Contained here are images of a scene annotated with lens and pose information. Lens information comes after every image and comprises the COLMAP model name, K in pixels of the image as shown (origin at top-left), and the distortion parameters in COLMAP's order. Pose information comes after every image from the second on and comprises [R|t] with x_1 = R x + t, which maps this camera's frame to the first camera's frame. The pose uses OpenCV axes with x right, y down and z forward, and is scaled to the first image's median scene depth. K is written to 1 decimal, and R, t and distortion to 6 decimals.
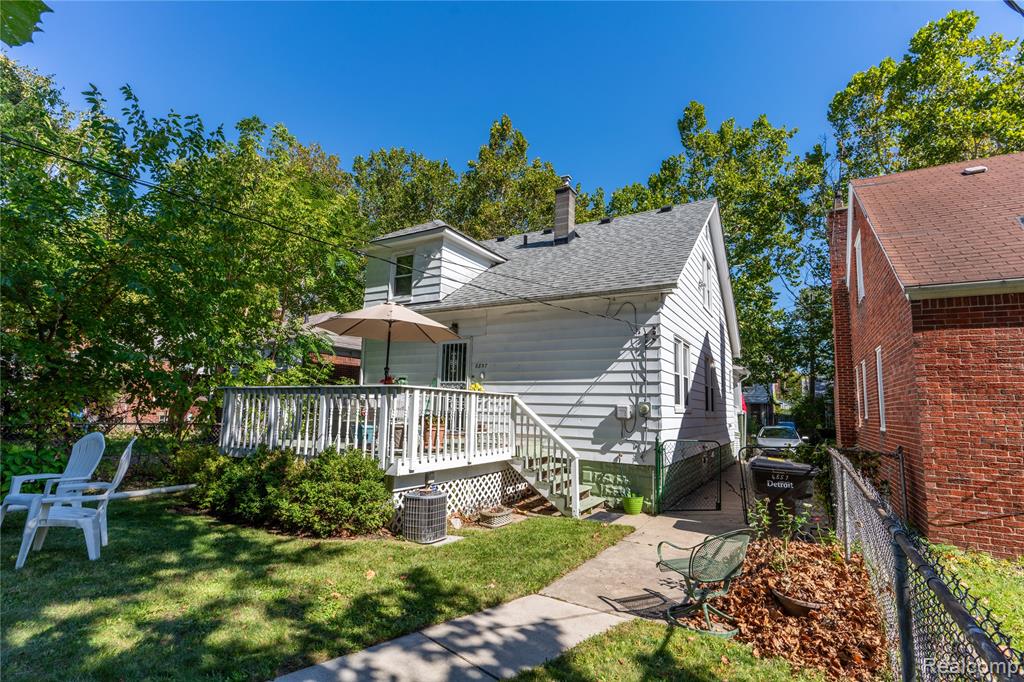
lens RADIAL K [[478.7, 0, 512.0], [0, 478.7, 341.0], [0, 0, 1]] dist [0.001658, 0.000617]
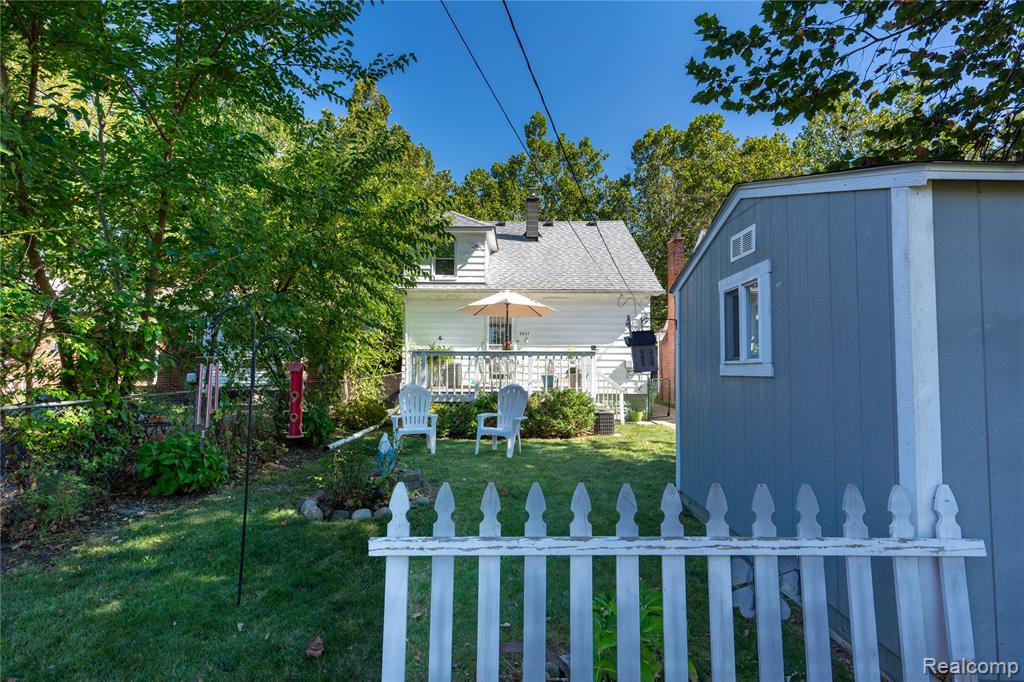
lens RADIAL K [[478.7, 0, 512.0], [0, 478.7, 341.0], [0, 0, 1]] dist [0.001658, 0.000617]
pose [[0.864088, 0.004709, 0.503318, -0.957397], [-0.053966, 0.995059, 0.083337, -0.050200], [-0.500439, -0.099173, 0.860073, -0.234711]]
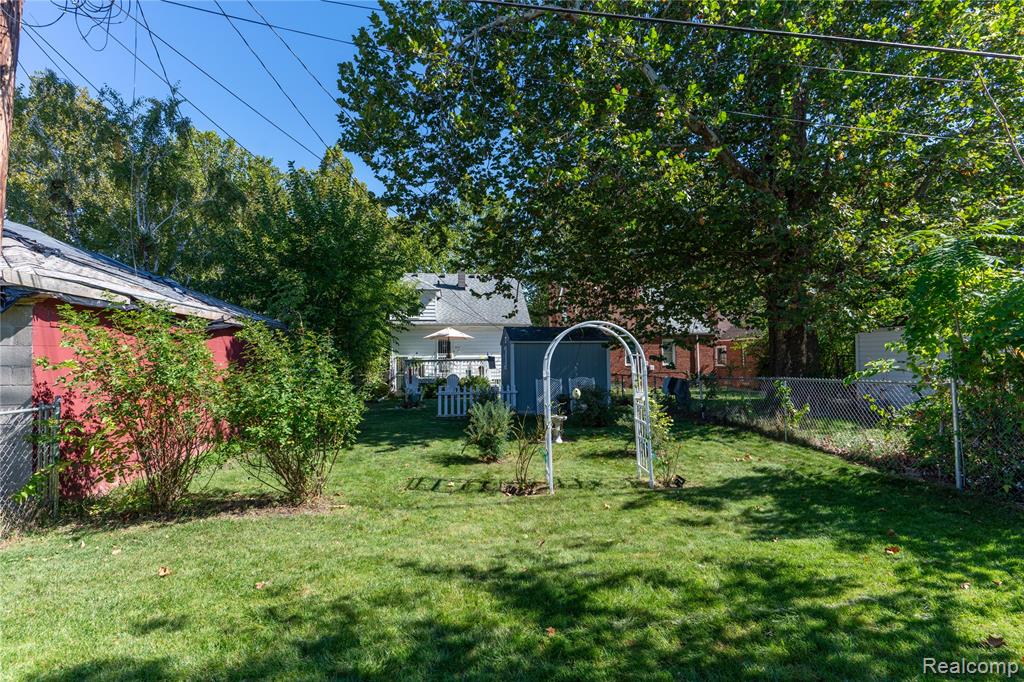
lens RADIAL K [[478.7, 0, 512.0], [0, 478.7, 341.0], [0, 0, 1]] dist [0.001658, 0.000617]
pose [[0.788268, -0.017945, 0.615070, -1.708202], [-0.052501, 0.993968, 0.096284, -0.296363], [-0.613088, -0.108190, 0.782572, -1.455626]]
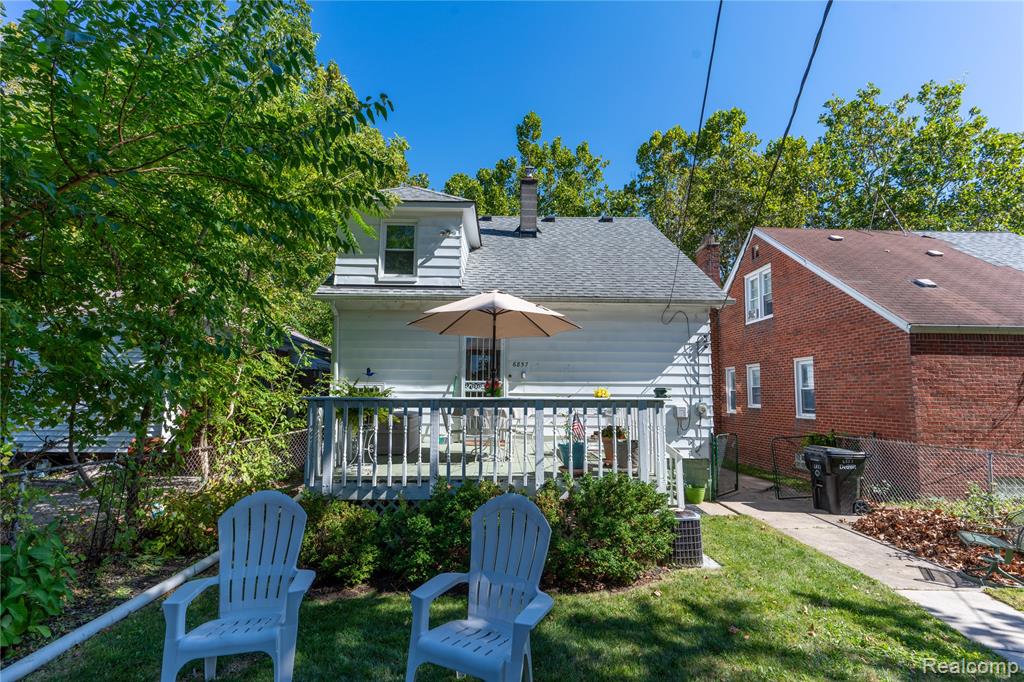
lens RADIAL K [[478.7, 0, 512.0], [0, 478.7, 341.0], [0, 0, 1]] dist [0.001658, 0.000617]
pose [[0.848848, 0.040837, 0.527057, -0.668941], [-0.059831, 0.998027, 0.019031, -0.011350], [-0.525240, -0.047689, 0.849617, 0.273469]]
